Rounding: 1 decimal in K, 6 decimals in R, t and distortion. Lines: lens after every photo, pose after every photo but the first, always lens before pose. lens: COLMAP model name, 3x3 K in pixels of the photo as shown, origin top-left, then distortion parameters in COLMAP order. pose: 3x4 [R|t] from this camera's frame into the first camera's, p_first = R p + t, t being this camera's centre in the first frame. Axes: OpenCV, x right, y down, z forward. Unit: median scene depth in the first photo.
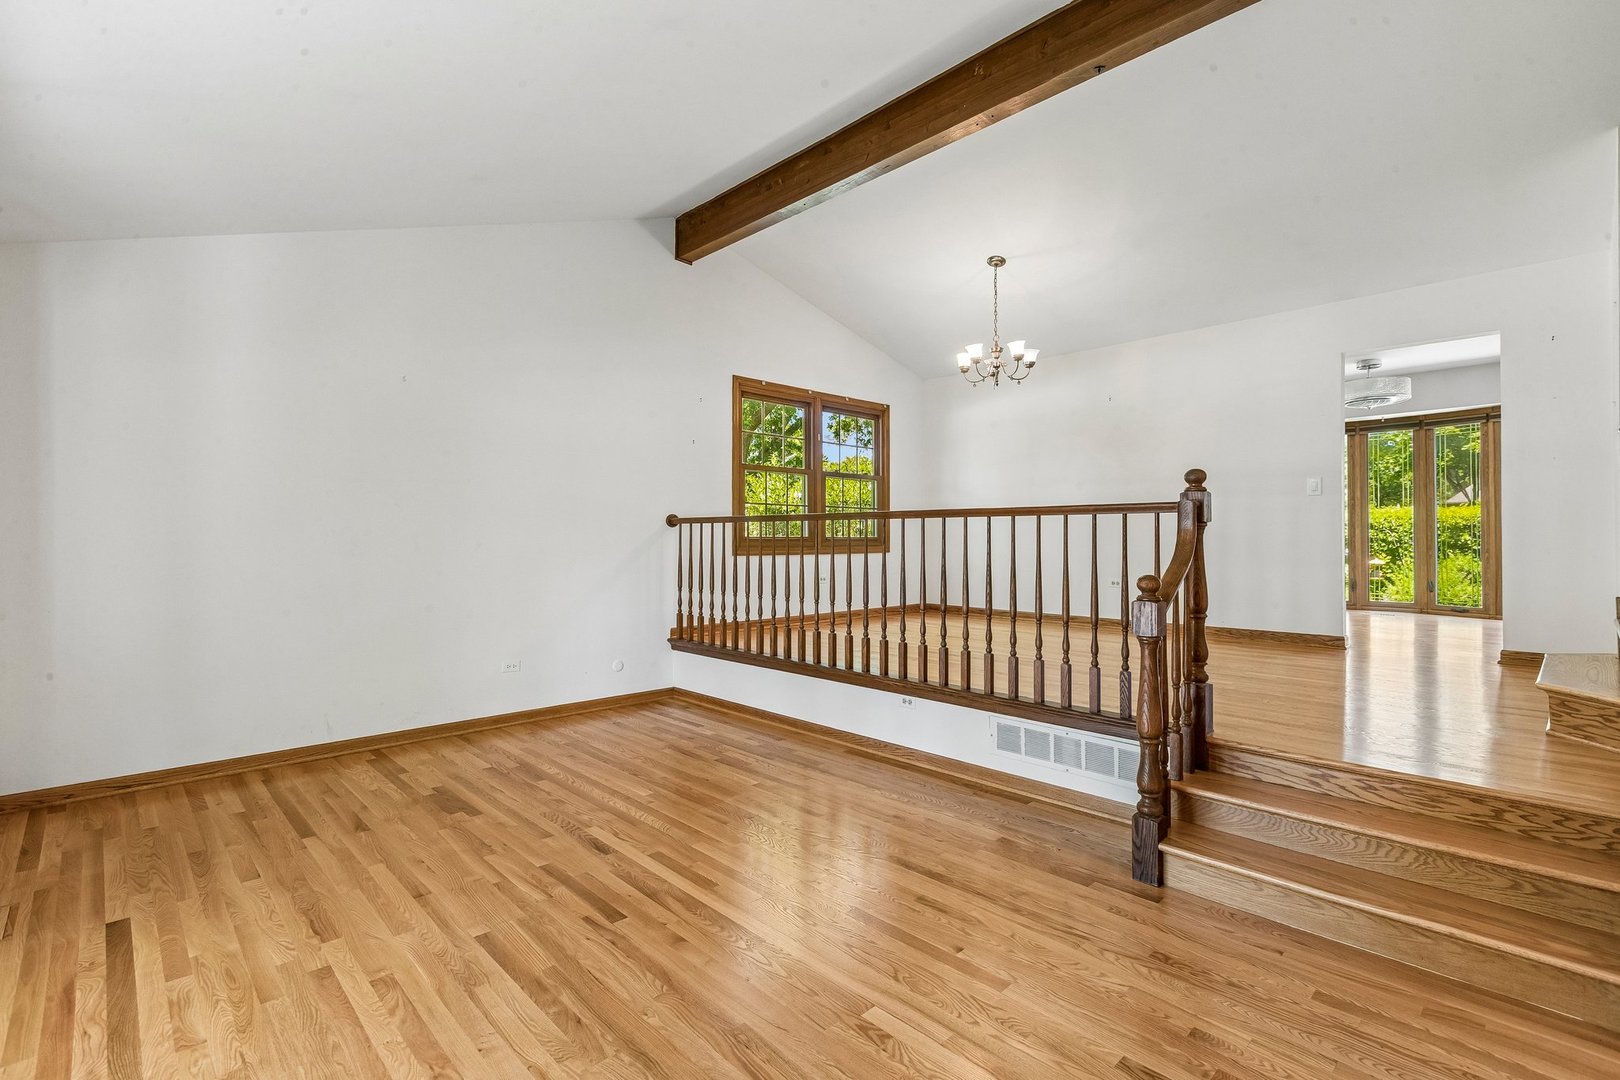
lens RADIAL K [[740.9, 0, 814.9], [0, 740.9, 515.6], [0, 0, 1]] dist [0.016756, 0.000086]
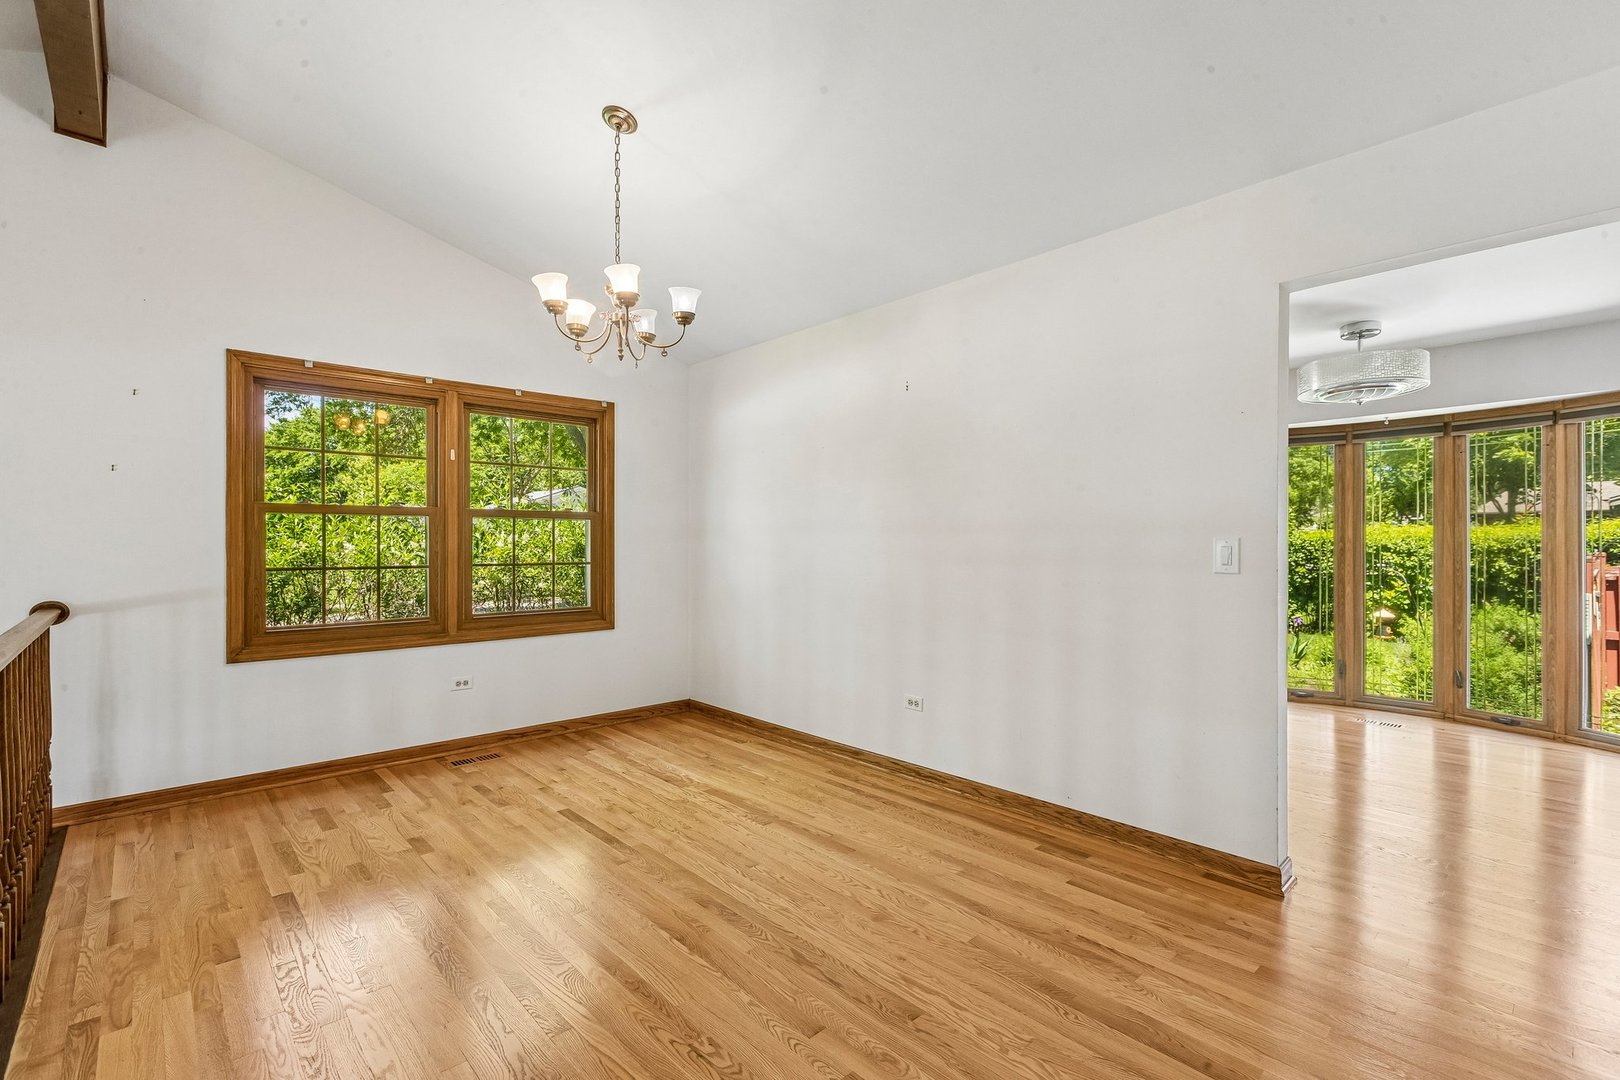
lens RADIAL K [[735.8, 0, 807.7], [0, 735.8, 532.9], [0, 0, 1]] dist [0.005336, 0.000657]
pose [[0.999462, -0.001579, -0.032754, 0.292510], [0.002107, 0.999868, 0.016109, -0.045168], [0.032724, -0.016170, 0.999334, 0.359932]]
